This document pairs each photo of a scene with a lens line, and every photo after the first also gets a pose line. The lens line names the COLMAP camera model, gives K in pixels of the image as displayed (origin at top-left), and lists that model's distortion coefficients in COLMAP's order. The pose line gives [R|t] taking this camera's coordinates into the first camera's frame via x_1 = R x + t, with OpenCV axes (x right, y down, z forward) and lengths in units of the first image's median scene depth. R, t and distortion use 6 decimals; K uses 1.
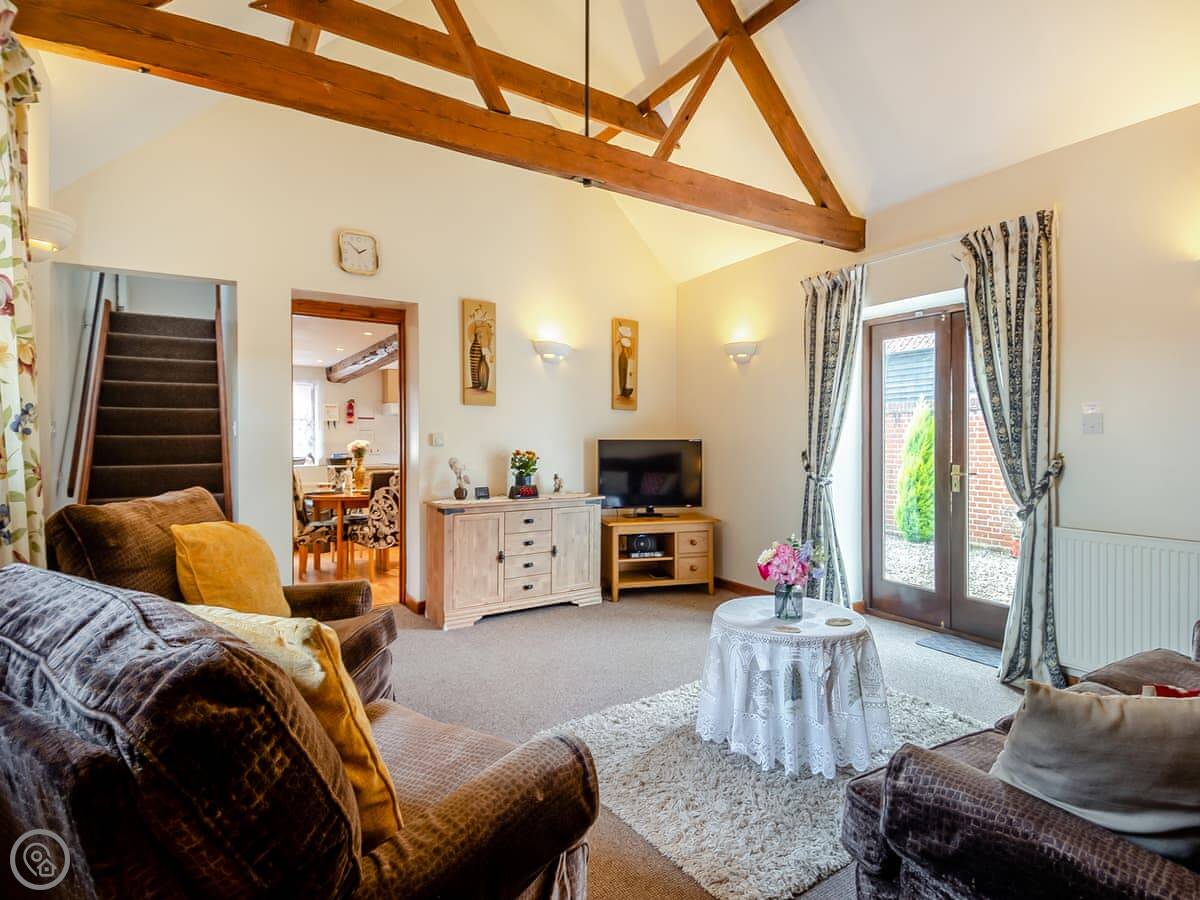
lens RADIAL K [[657.1, 0, 606.6], [0, 657.1, 452.9], [0, 0, 1]] dist [0.031650, -0.025098]
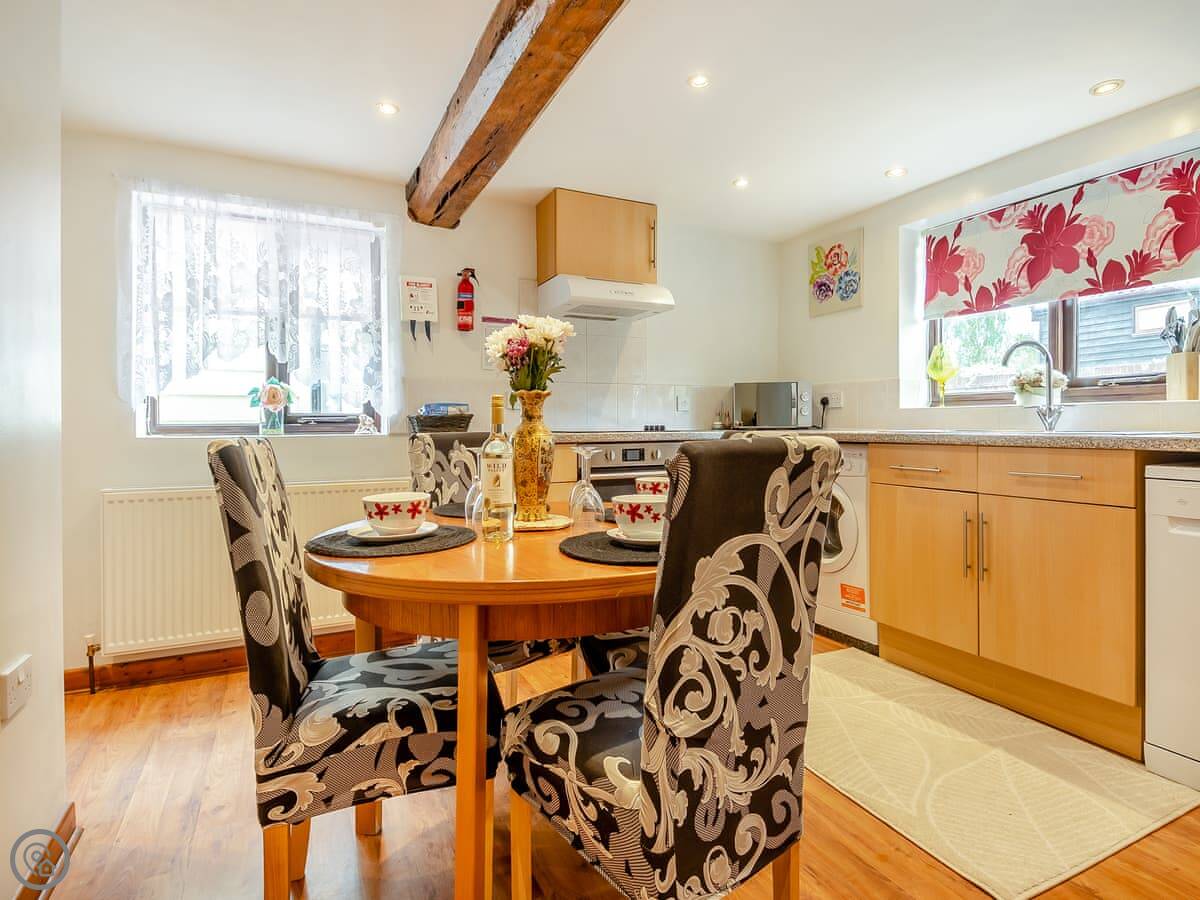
lens RADIAL K [[657.1, 0, 595.7], [0, 657.1, 441.3], [0, 0, 1]] dist [0.031650, -0.025098]
pose [[0.991750, 0.004659, -0.128103, -0.325950], [-0.004314, 0.999986, 0.002972, 0.026342], [0.128115, -0.002395, 0.991756, 0.774518]]
